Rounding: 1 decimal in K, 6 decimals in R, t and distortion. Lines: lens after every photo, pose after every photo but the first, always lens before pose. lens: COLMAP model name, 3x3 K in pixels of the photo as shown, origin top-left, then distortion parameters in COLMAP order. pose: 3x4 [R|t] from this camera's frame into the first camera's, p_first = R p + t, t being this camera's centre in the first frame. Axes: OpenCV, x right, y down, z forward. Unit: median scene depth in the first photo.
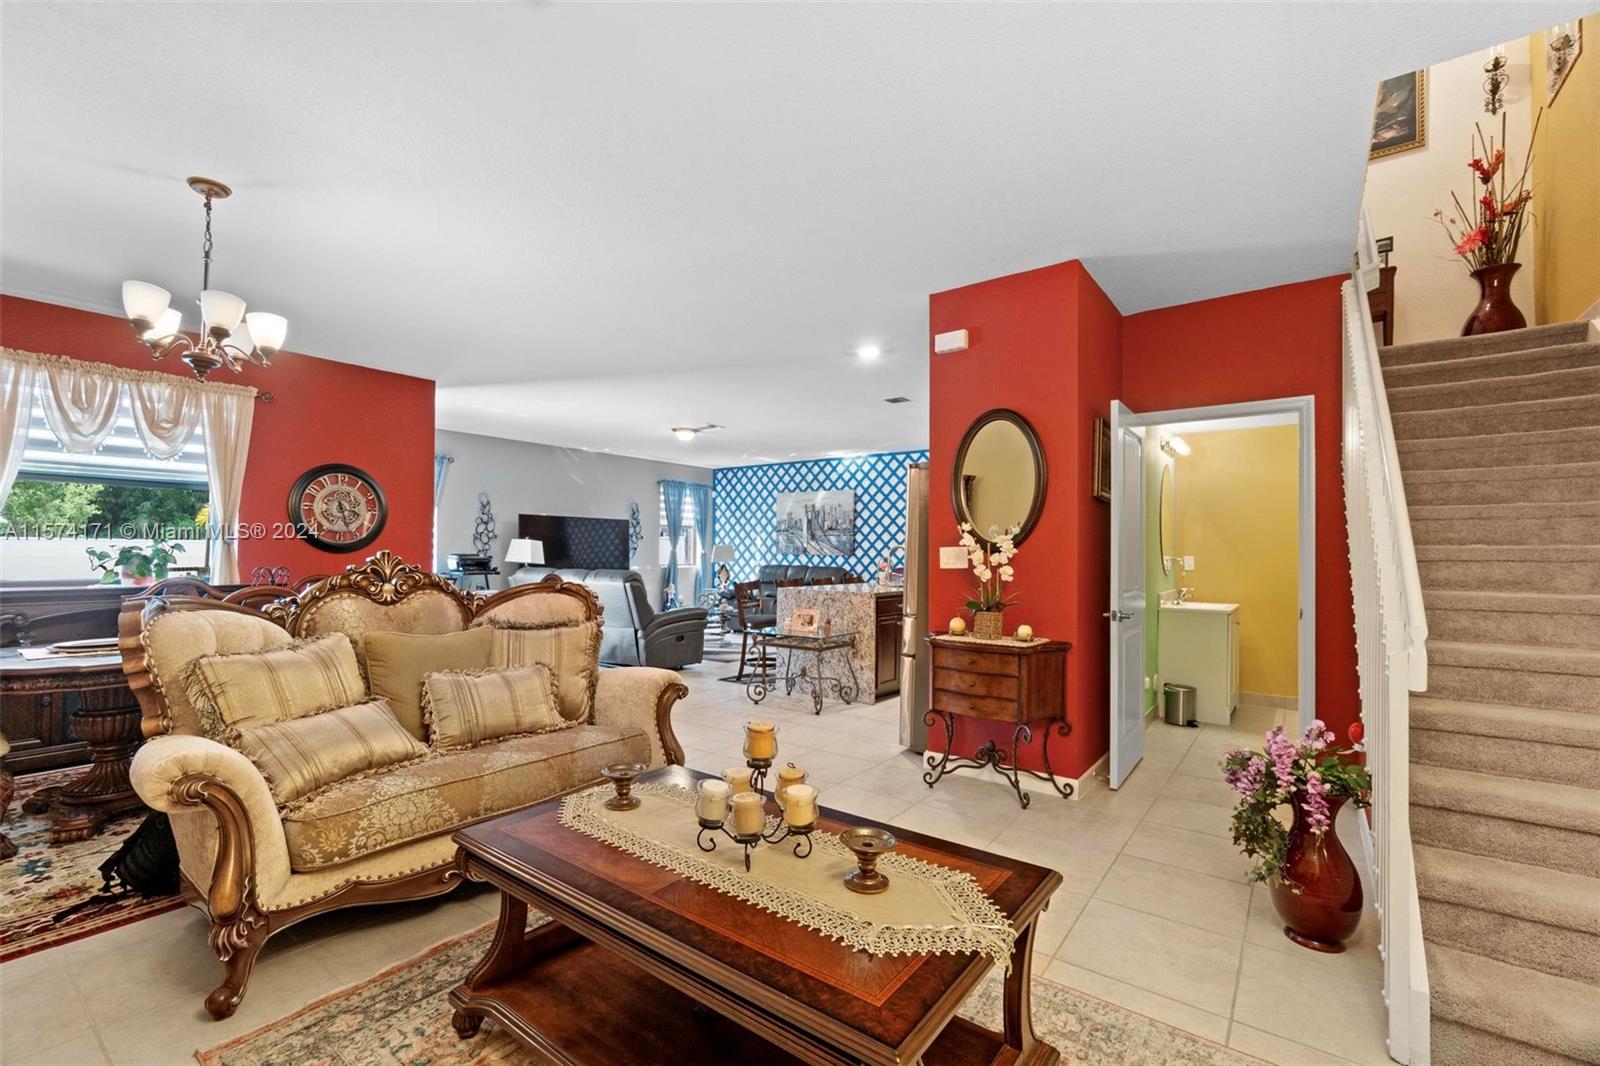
lens RADIAL K [[685.1, 0, 796.0], [0, 685.1, 531.3], [0, 0, 1]] dist [-0.003230, 0.000036]
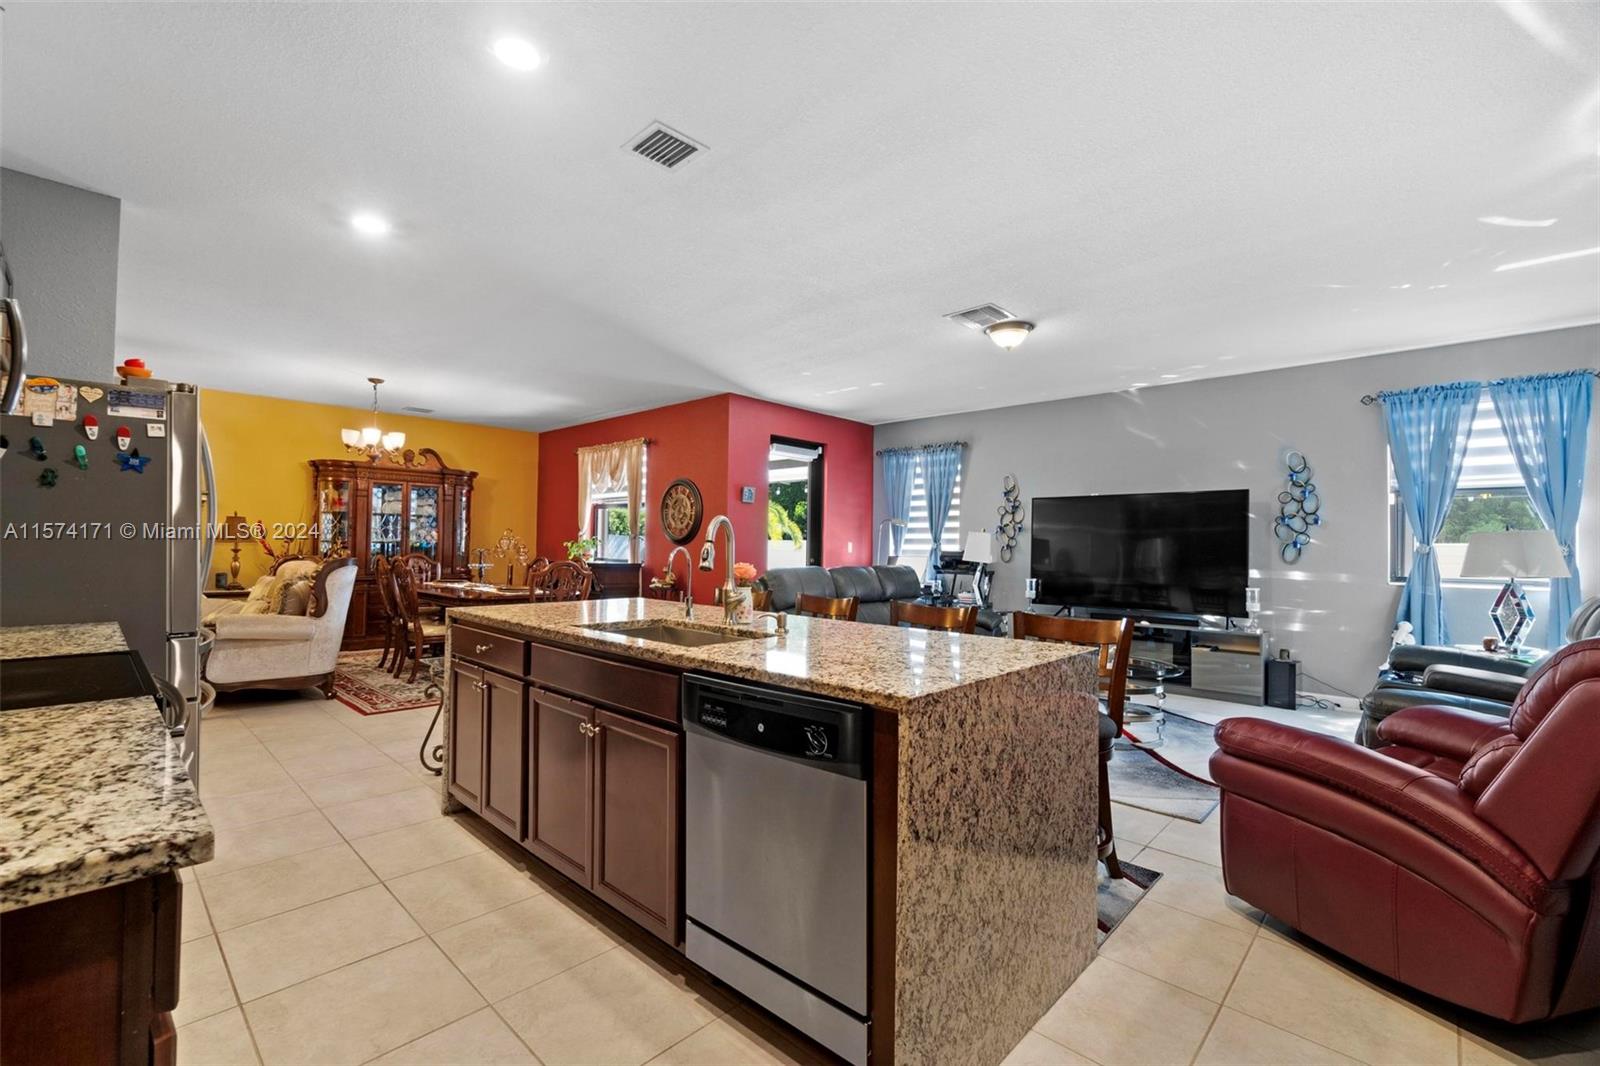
lens RADIAL K [[685.1, 0, 796.0], [0, 685.1, 531.3], [0, 0, 1]] dist [-0.003230, 0.000036]
pose [[-0.117538, -0.029564, -0.992628, 0.329523], [0.020928, 0.999261, -0.032240, 0.026448], [0.992848, -0.024563, -0.116832, 0.701939]]
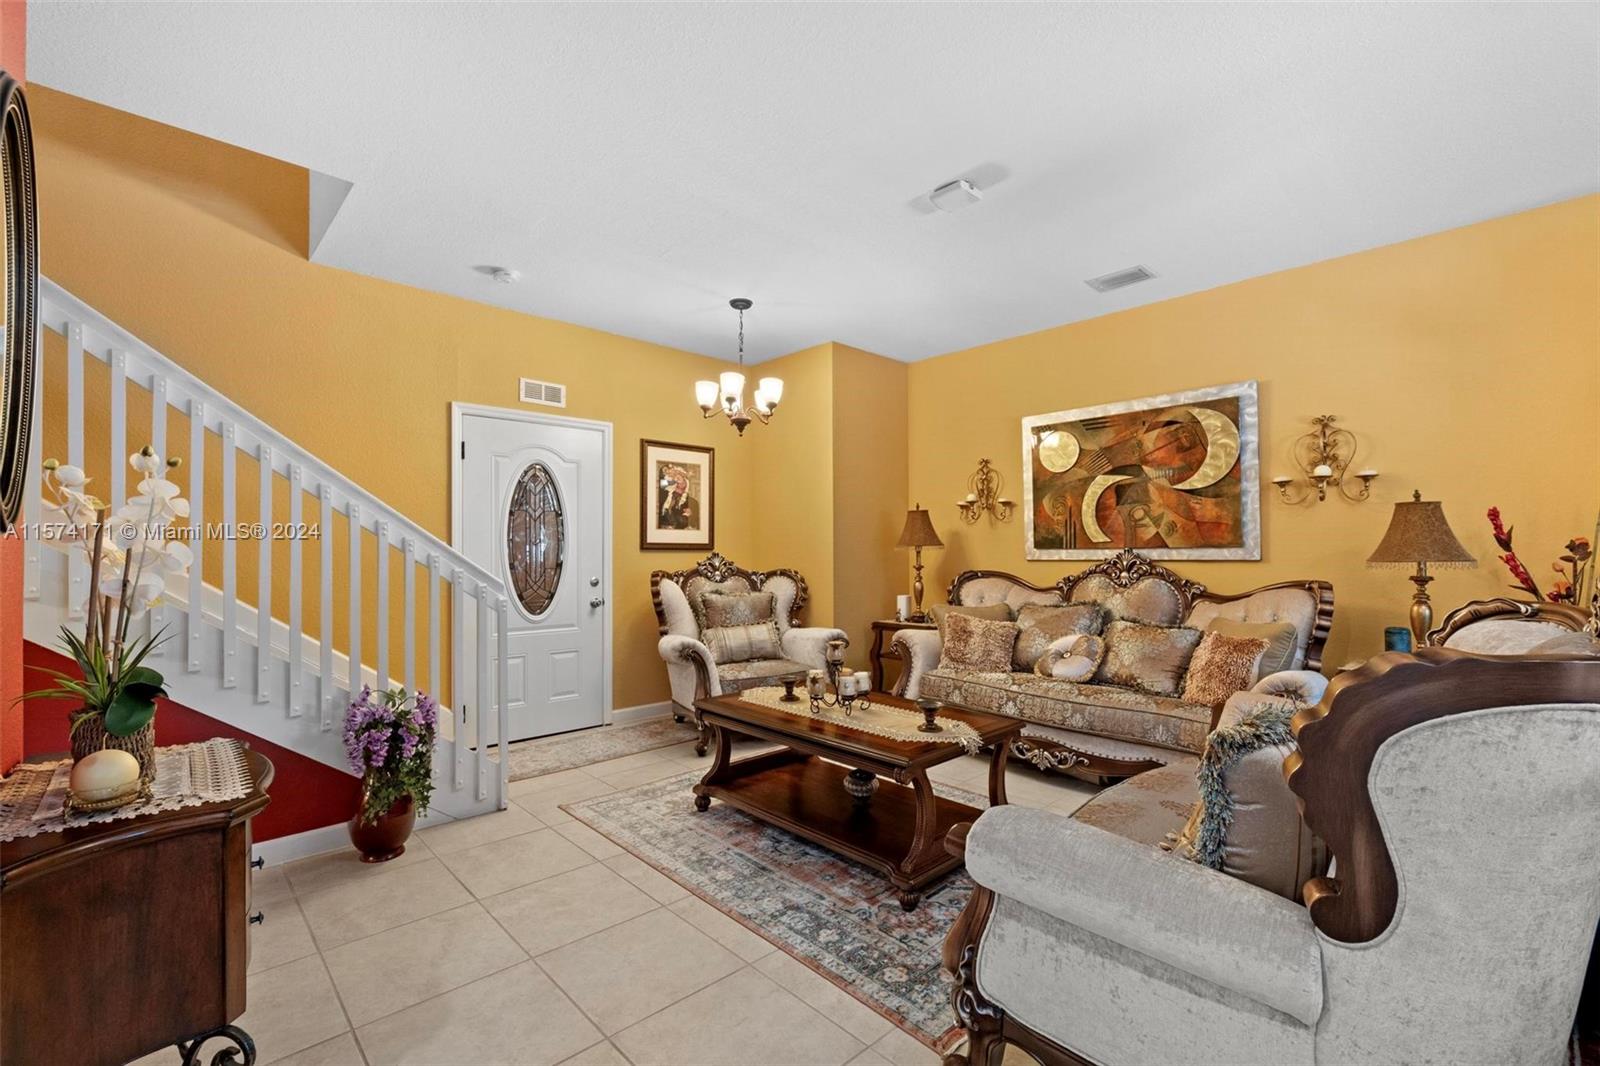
lens RADIAL K [[692.8, 0, 794.7], [0, 692.8, 546.6], [0, 0, 1]] dist [0.000517, 0.000187]
pose [[-0.984010, -0.003636, 0.178078, -0.038094], [-0.011231, 0.999069, -0.041658, 0.014148], [-0.177761, -0.042992, -0.983134, 0.434655]]
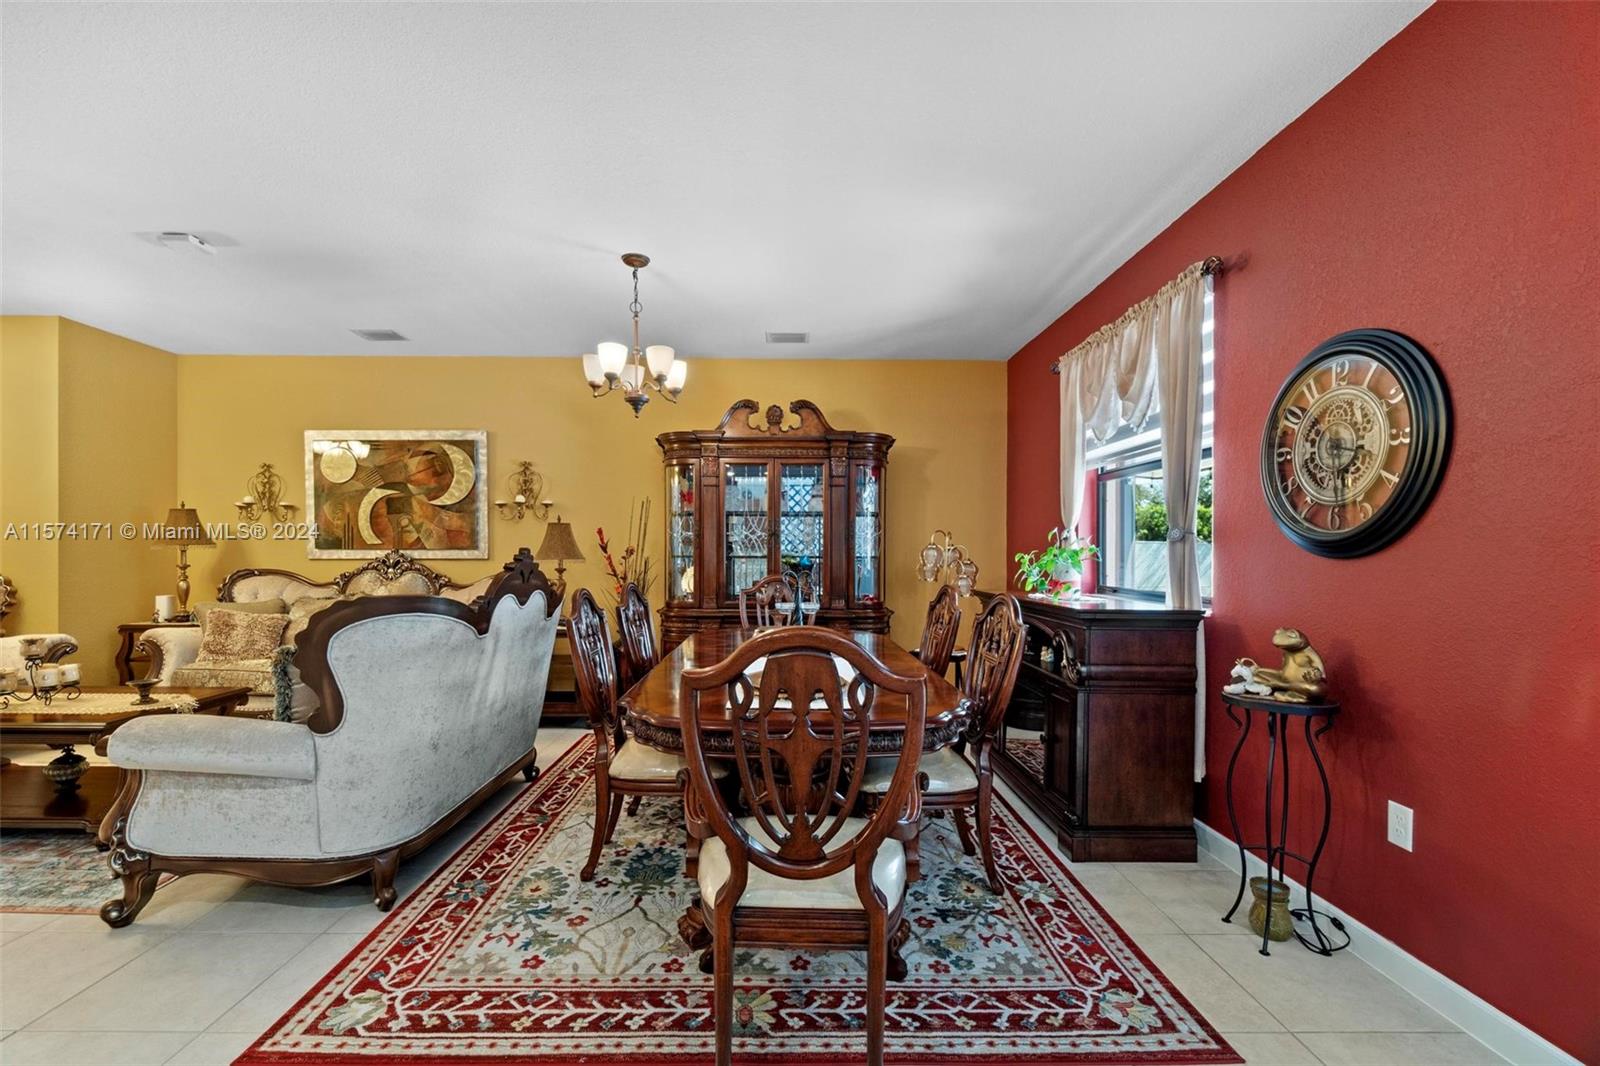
lens RADIAL K [[691.4, 0, 792.0], [0, 691.4, 554.2], [0, 0, 1]] dist [-0.007551, 0.000350]
pose [[-0.794683, -0.010636, -0.606932, -0.081454], [0.011210, 0.999419, -0.032191, 0.018927], [0.606921, -0.032385, -0.794102, 0.570677]]
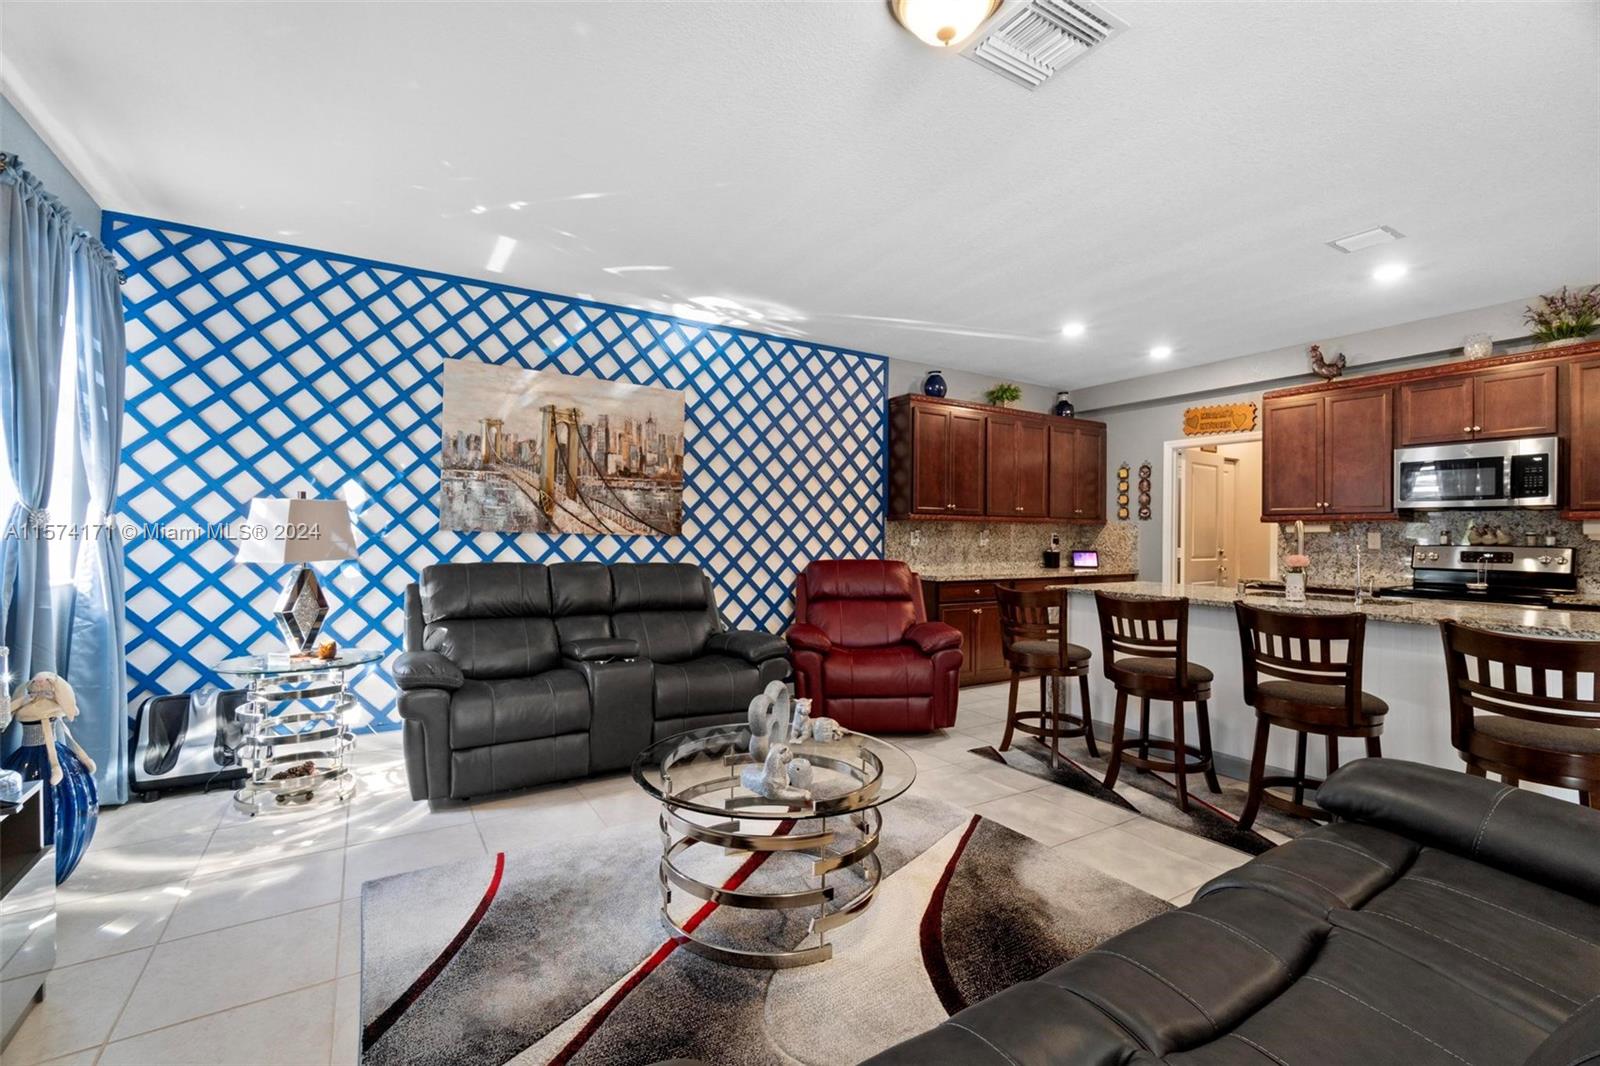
lens RADIAL K [[685.1, 0, 796.0], [0, 685.1, 531.3], [0, 0, 1]] dist [-0.003230, 0.000036]
pose [[0.369624, 0.000319, 0.929181, -0.308439], [-0.038258, 0.999157, 0.014876, 0.022212], [-0.928393, -0.041047, 0.369325, 0.753163]]
